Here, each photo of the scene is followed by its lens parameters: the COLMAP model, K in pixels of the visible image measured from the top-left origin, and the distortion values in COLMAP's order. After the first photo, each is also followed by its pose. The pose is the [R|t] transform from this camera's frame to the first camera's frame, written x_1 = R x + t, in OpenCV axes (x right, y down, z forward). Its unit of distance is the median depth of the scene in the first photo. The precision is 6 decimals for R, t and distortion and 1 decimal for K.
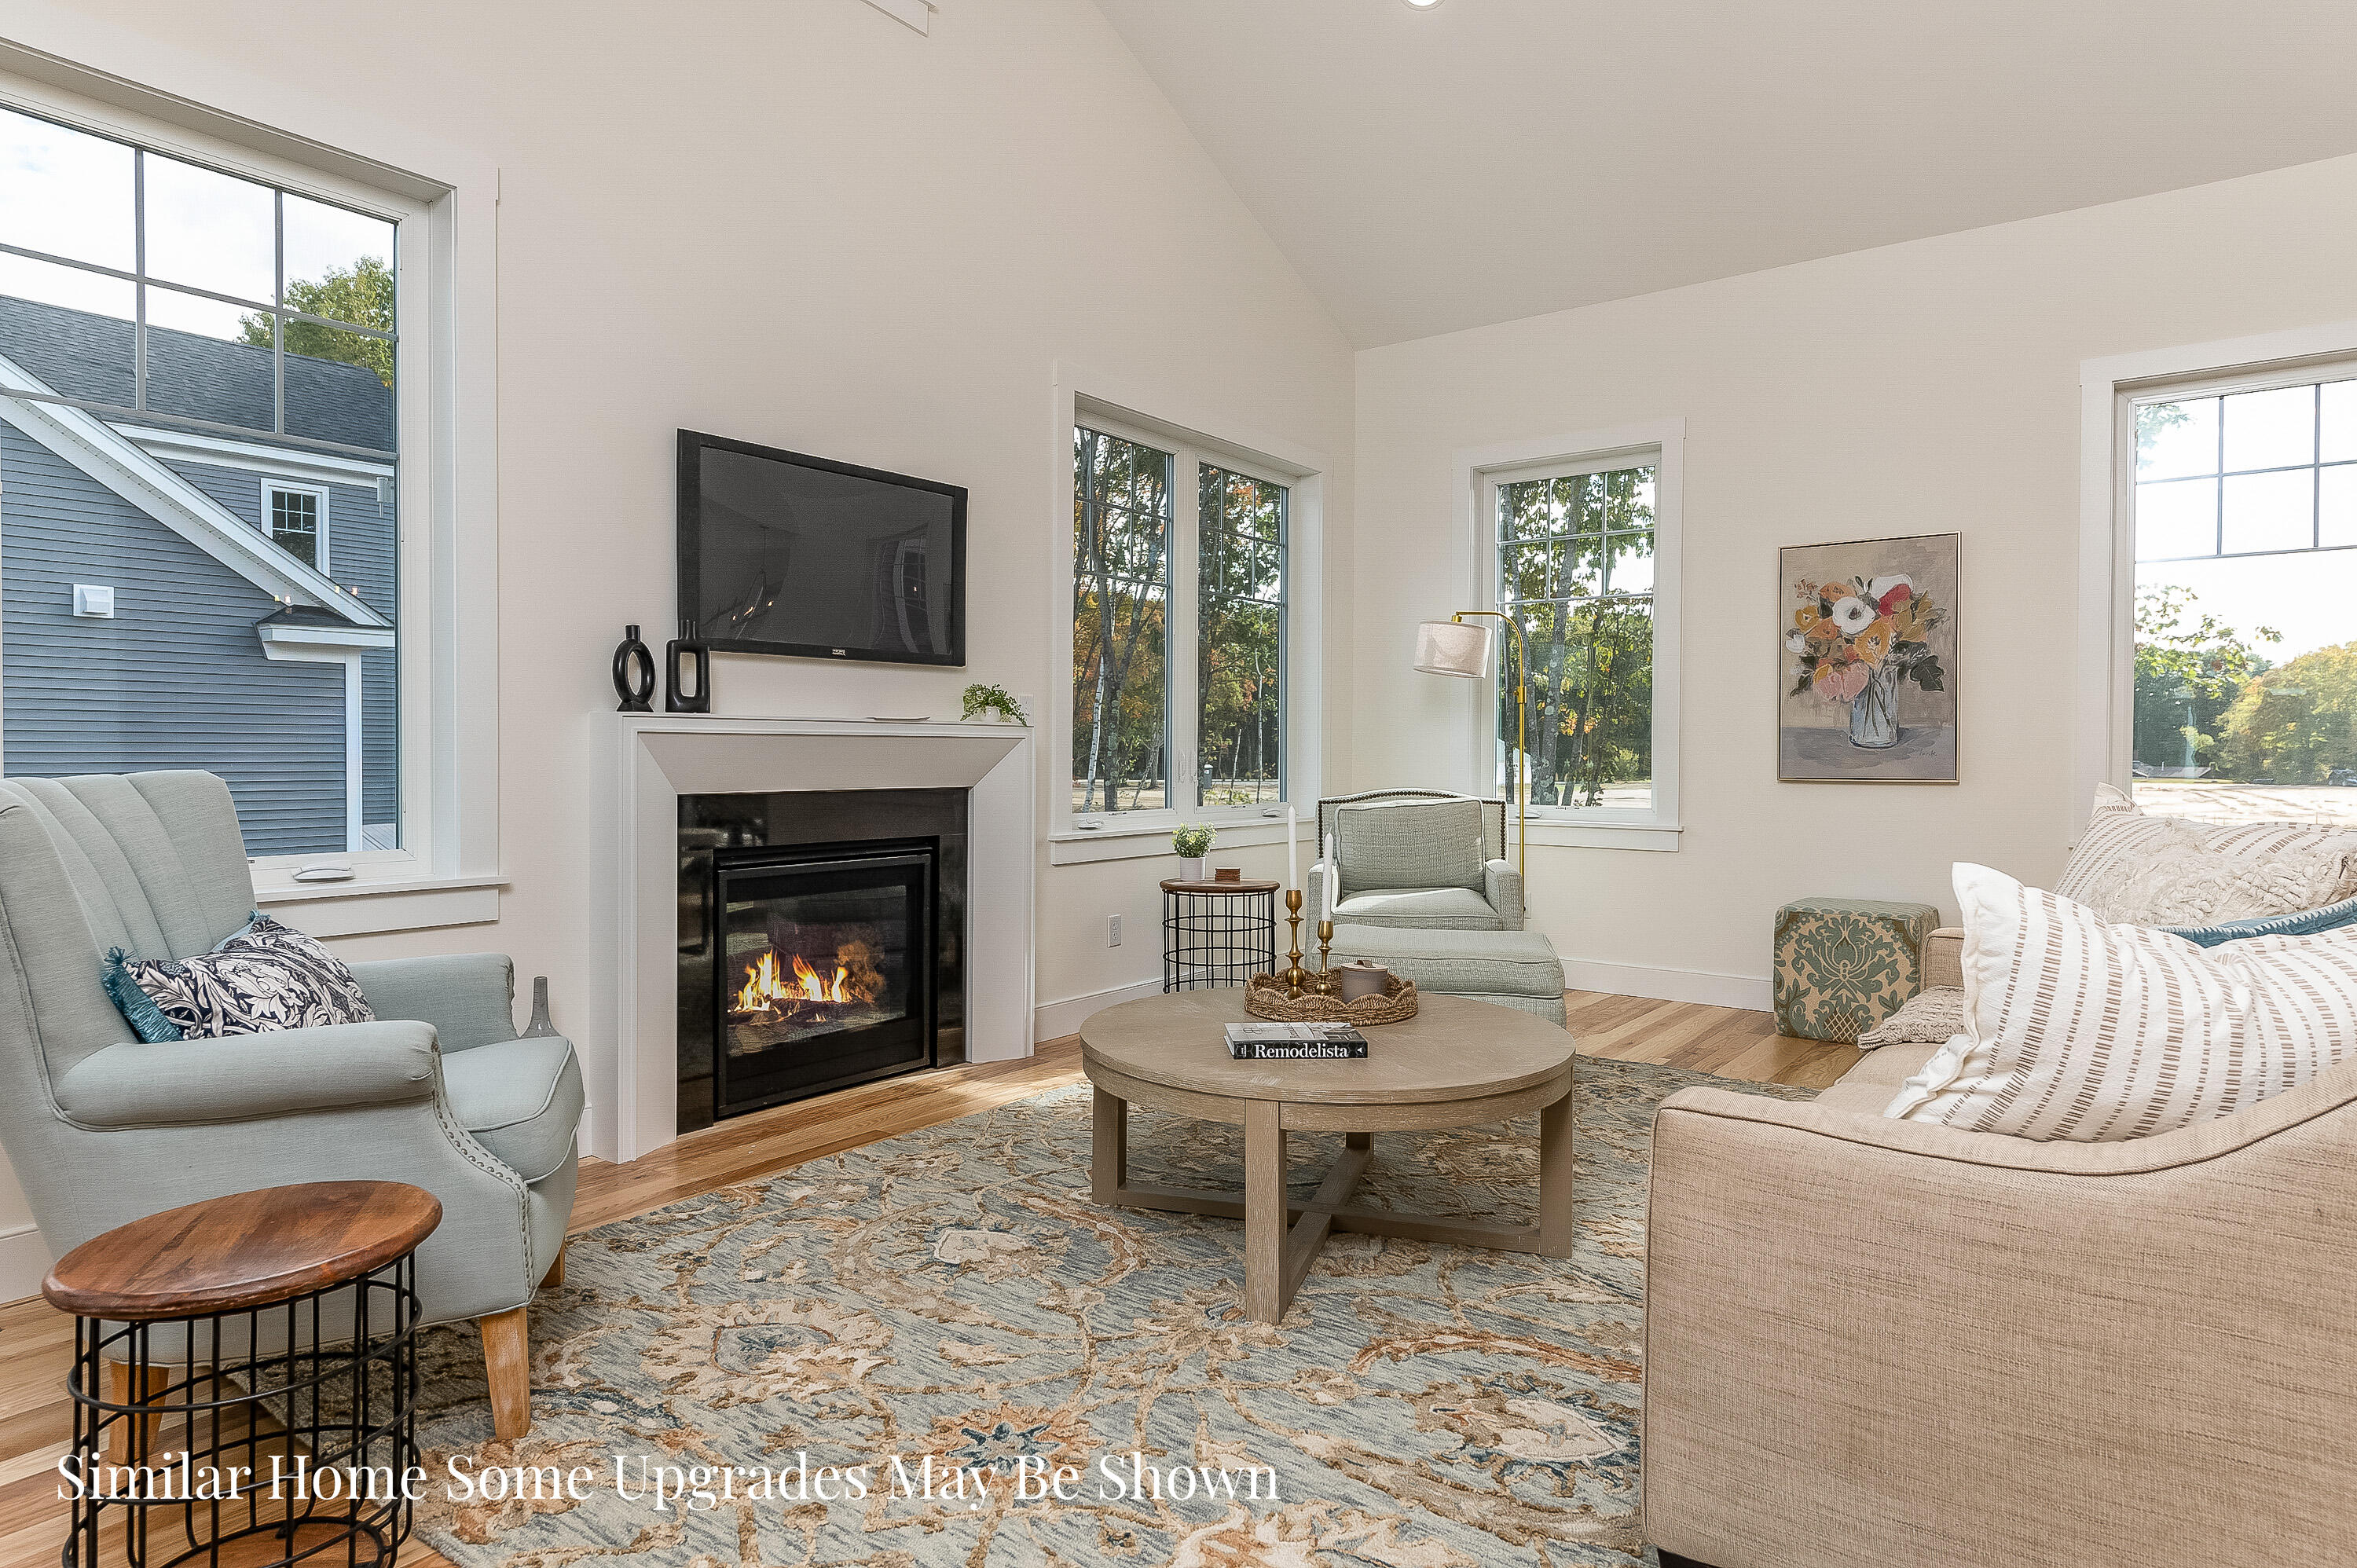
lens RADIAL K [[1341.8, 0, 1178.5], [0, 1341.8, 761.1], [0, 0, 1]] dist [0.003588, -0.000620]
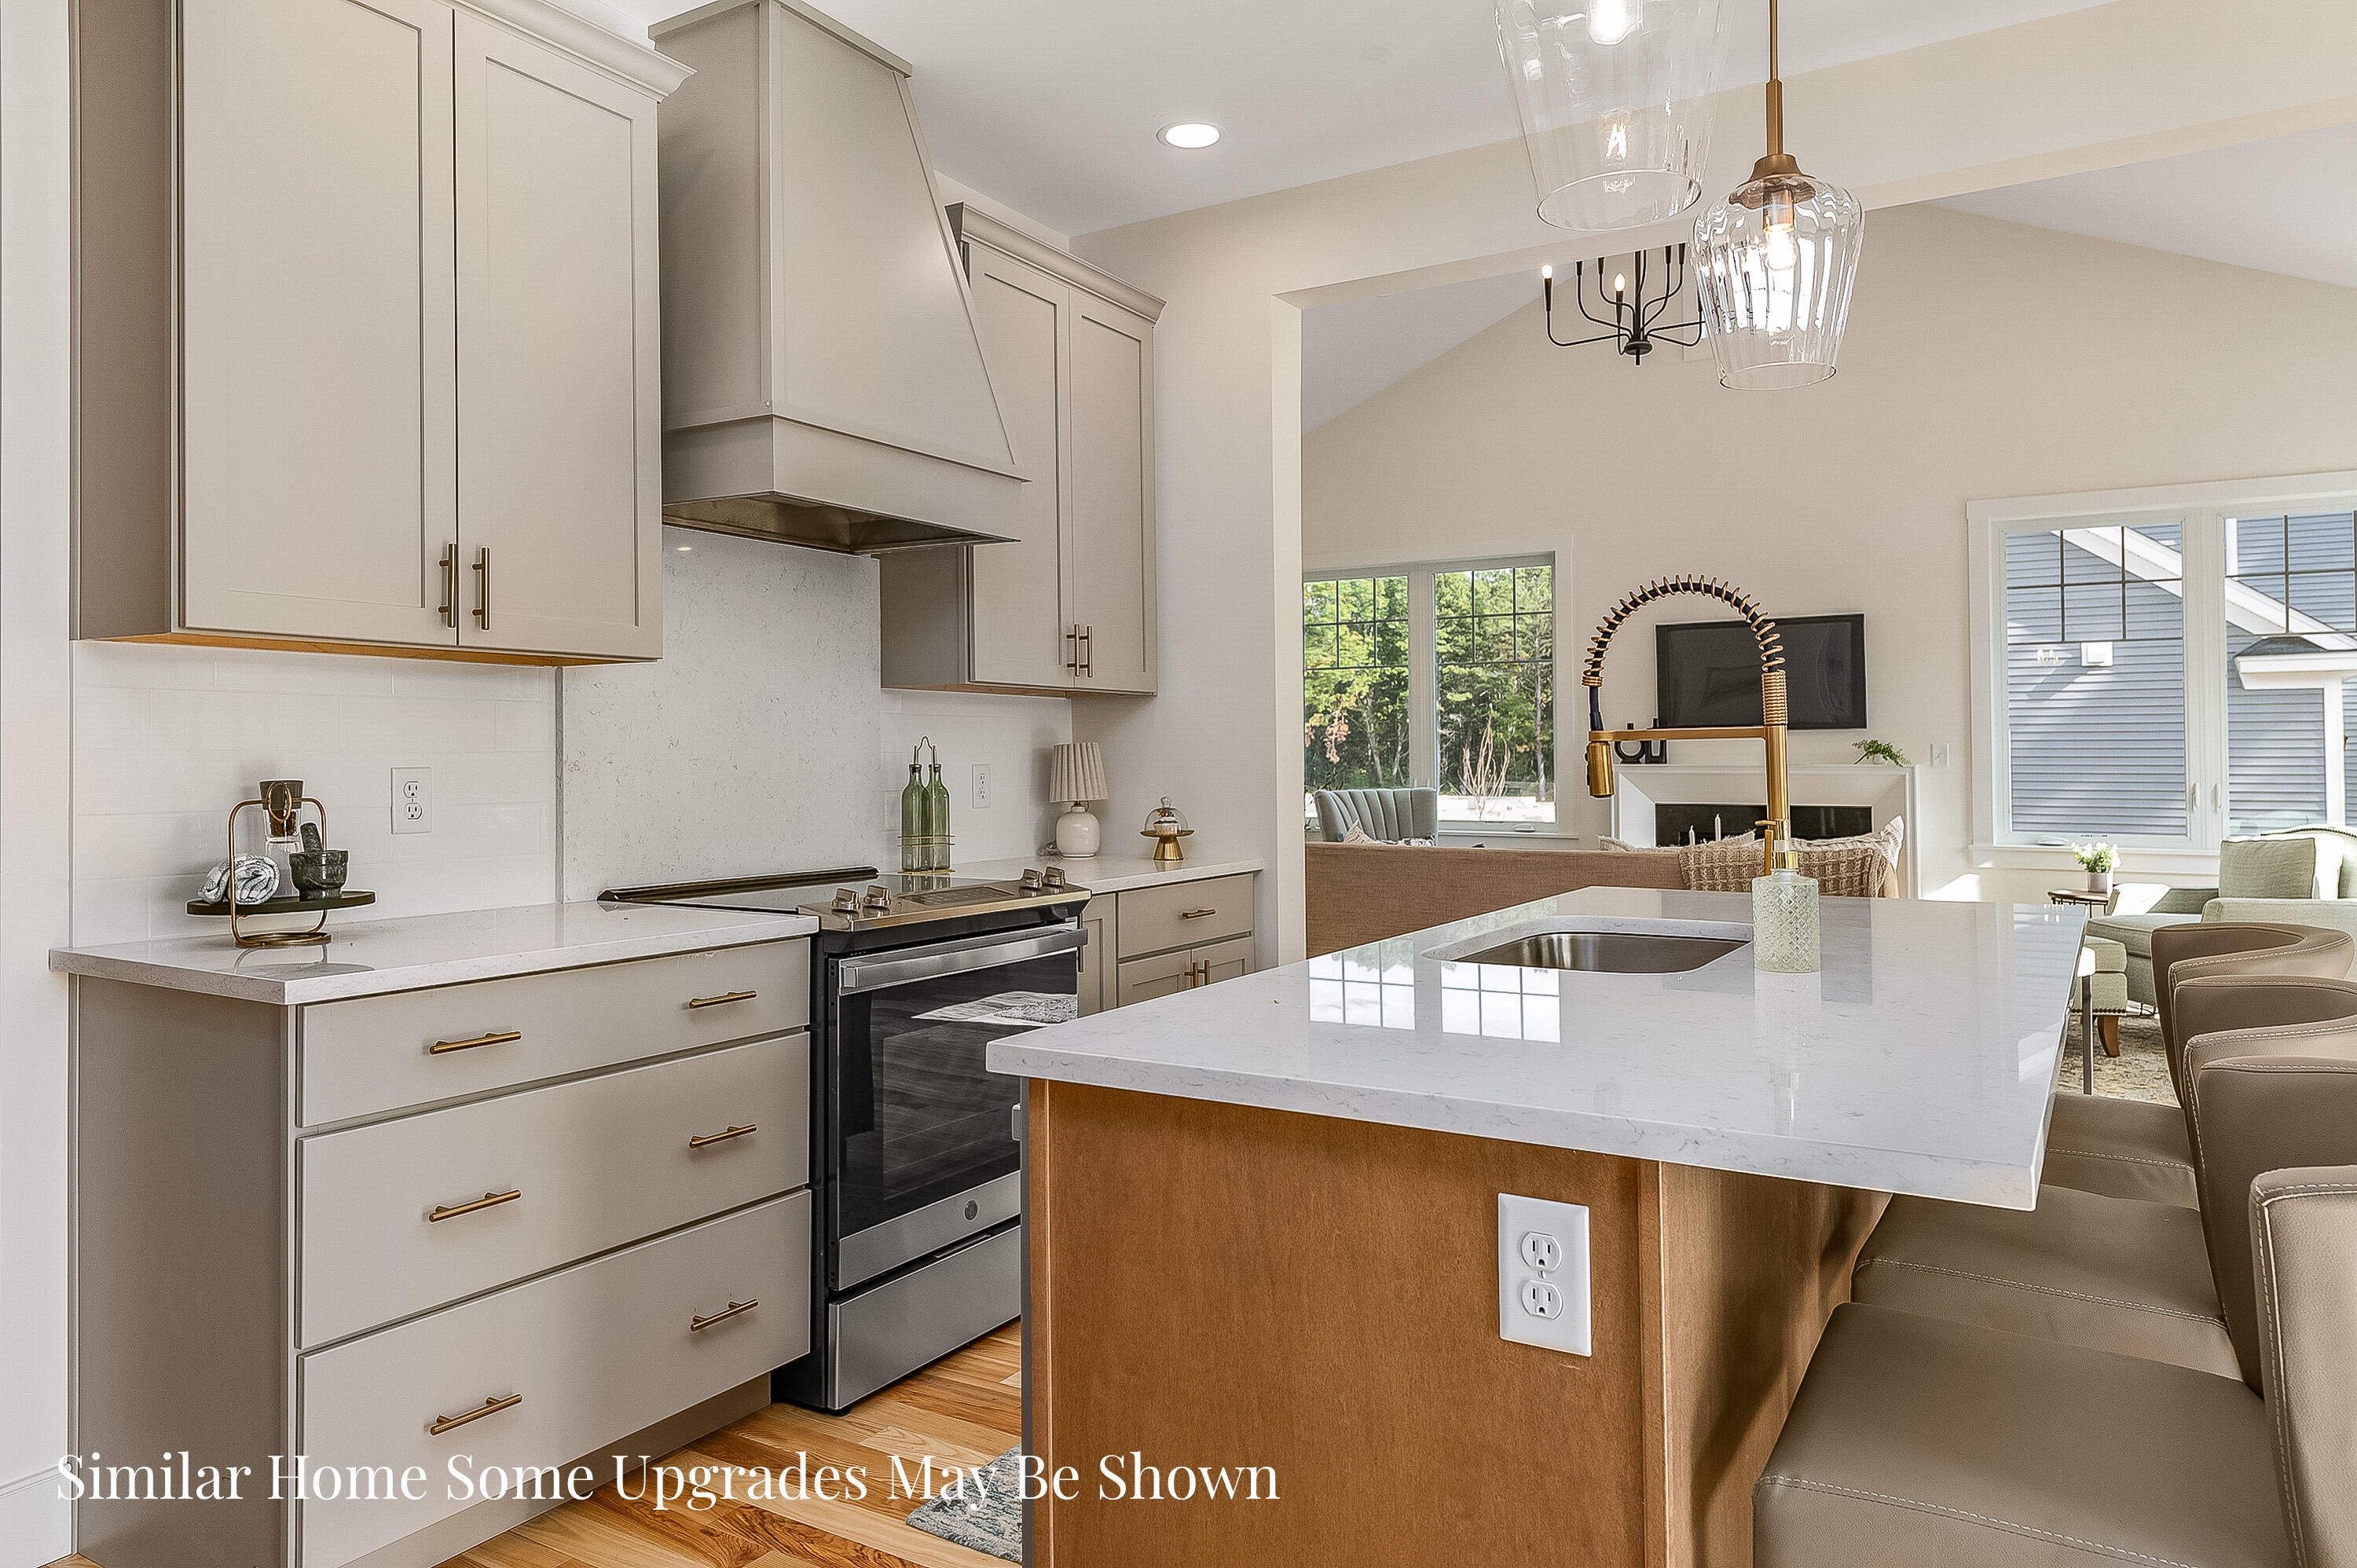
lens RADIAL K [[1531.2, 0, 1160.6], [0, 1531.2, 751.7], [0, 0, 1]] dist [0.000156, -0.000309]
pose [[0.096085, -0.009140, -0.995331, 1.849443], [-0.006089, 0.999934, -0.009770, -0.025812], [0.995354, 0.007000, 0.096023, 0.022055]]
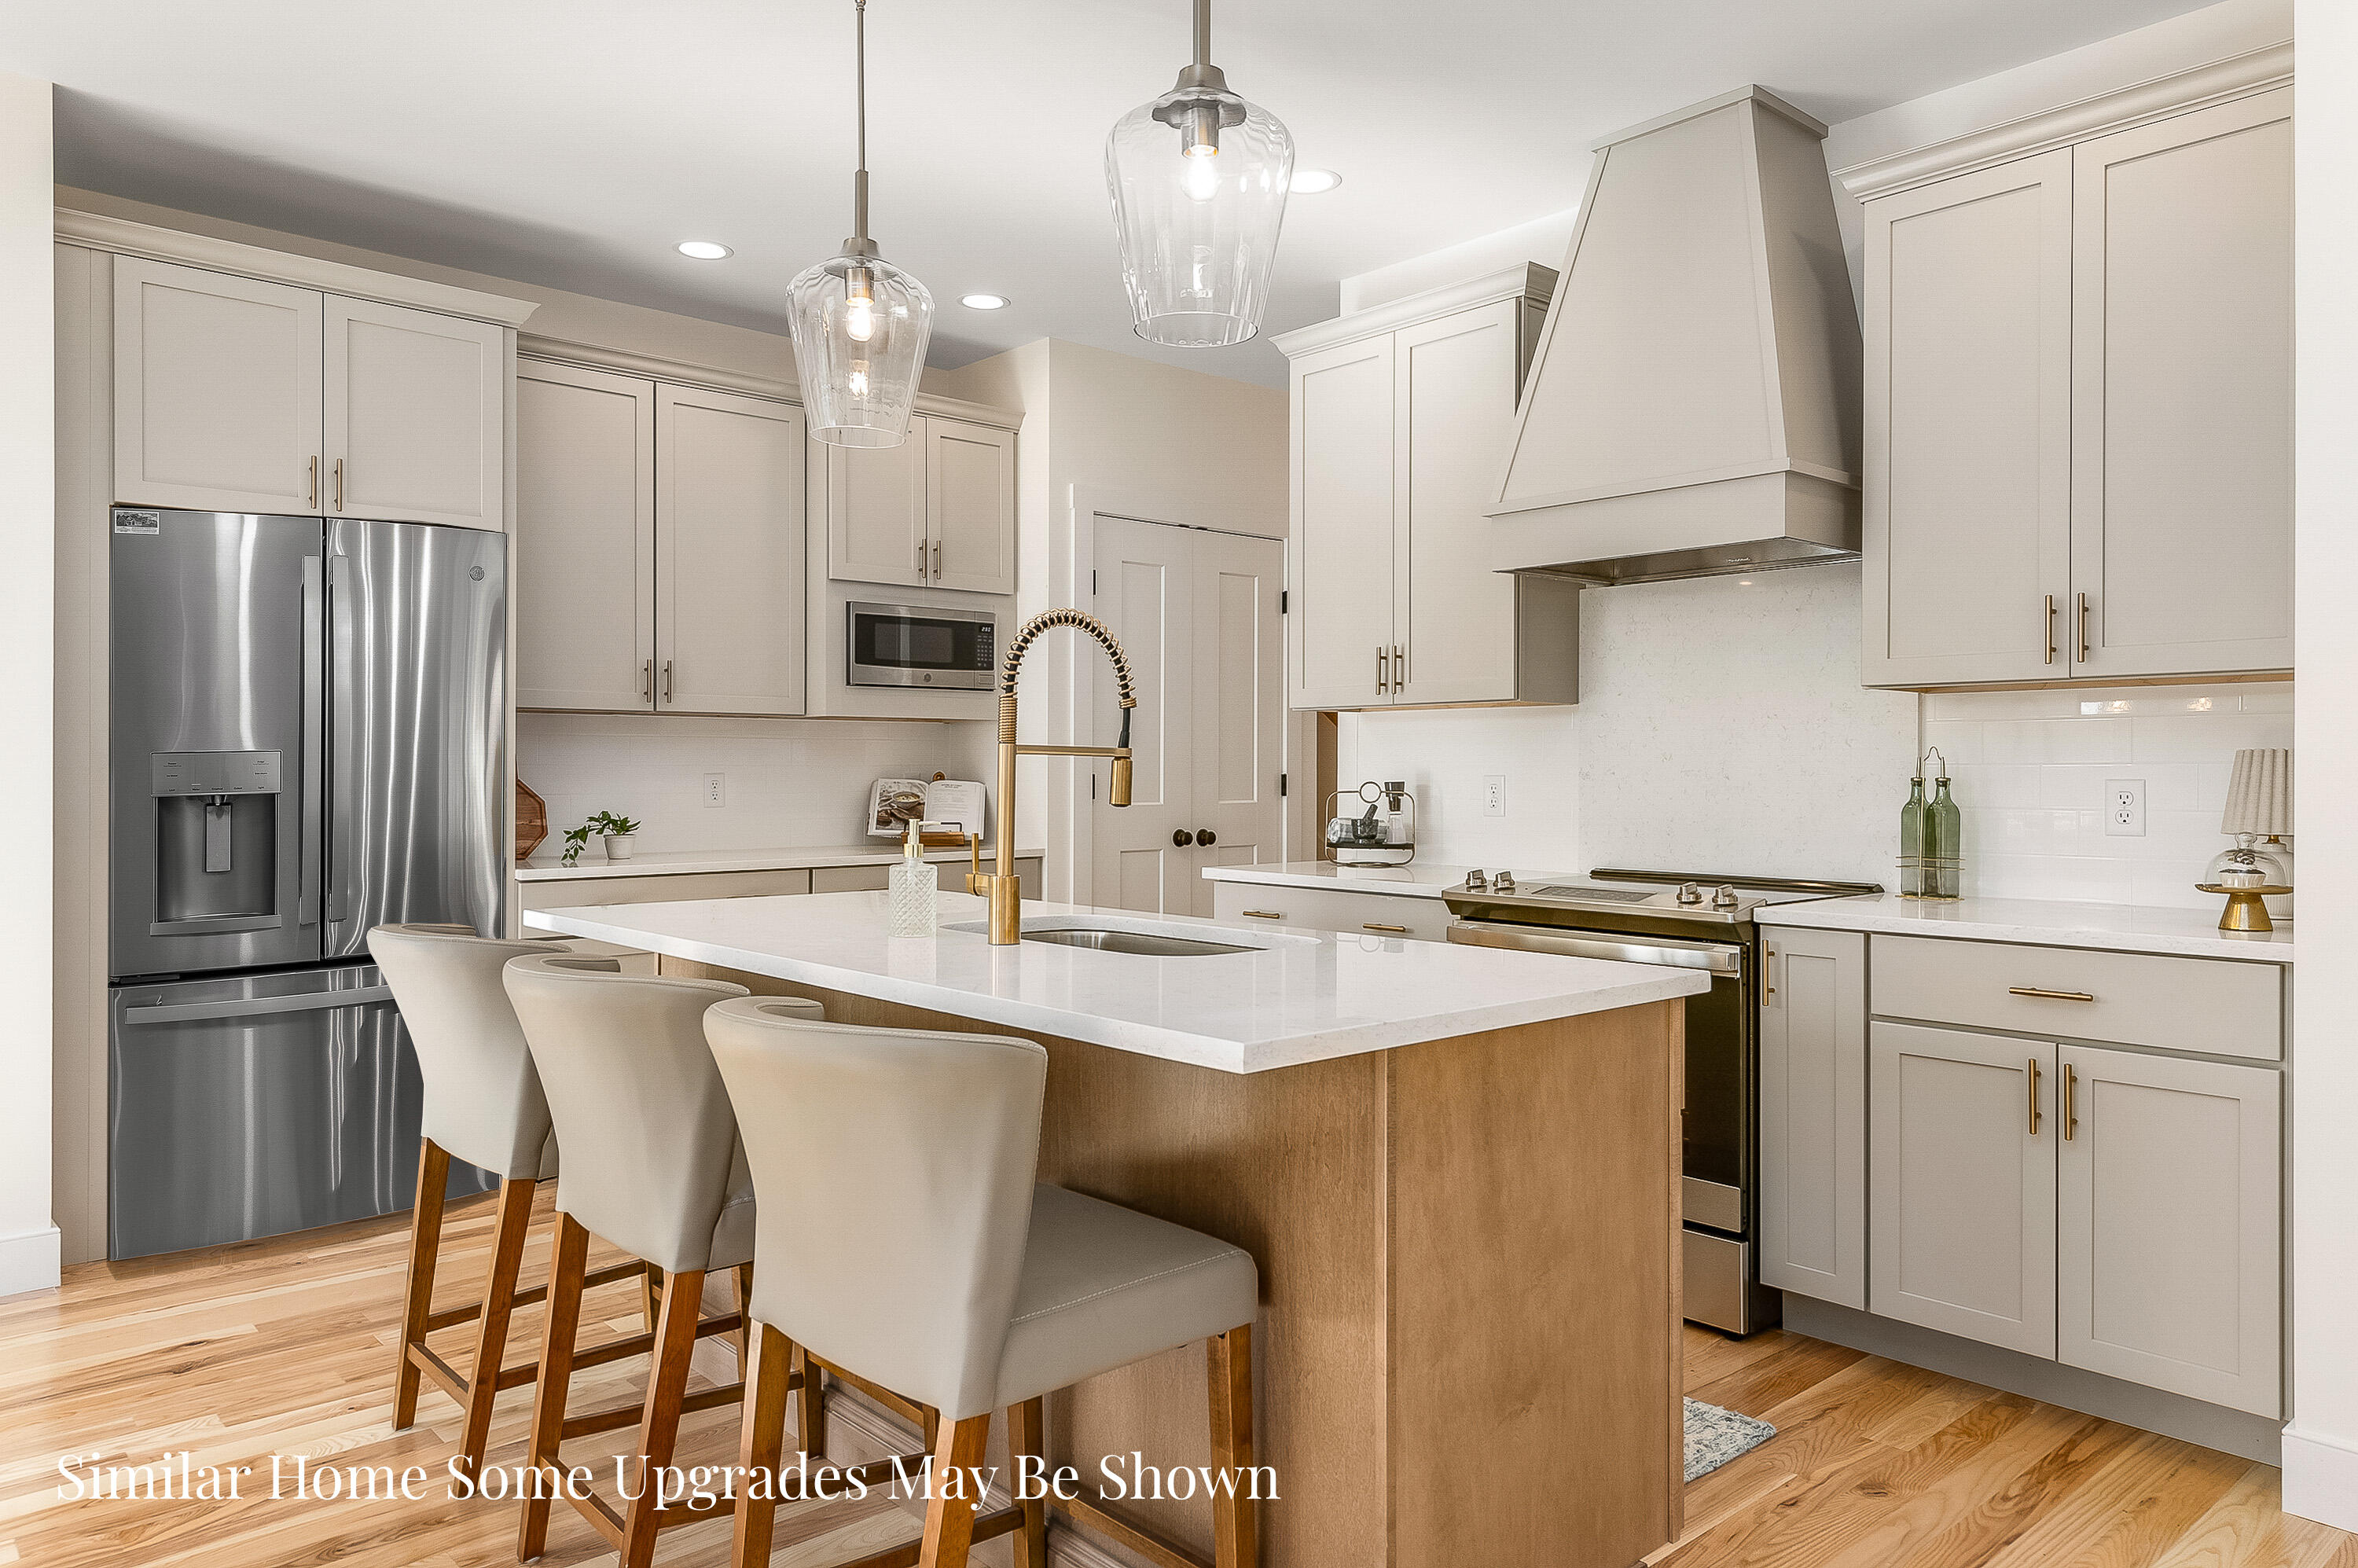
lens RADIAL K [[1560.1, 0, 1149.4], [0, 1560.1, 766.1], [0, 0, 1]] dist [0.000079, -0.003133]
pose [[-0.979339, -0.005668, 0.202146, 1.054141], [-0.003661, 0.999940, 0.010303, -0.041681], [-0.202192, 0.009350, -0.979301, 1.002528]]
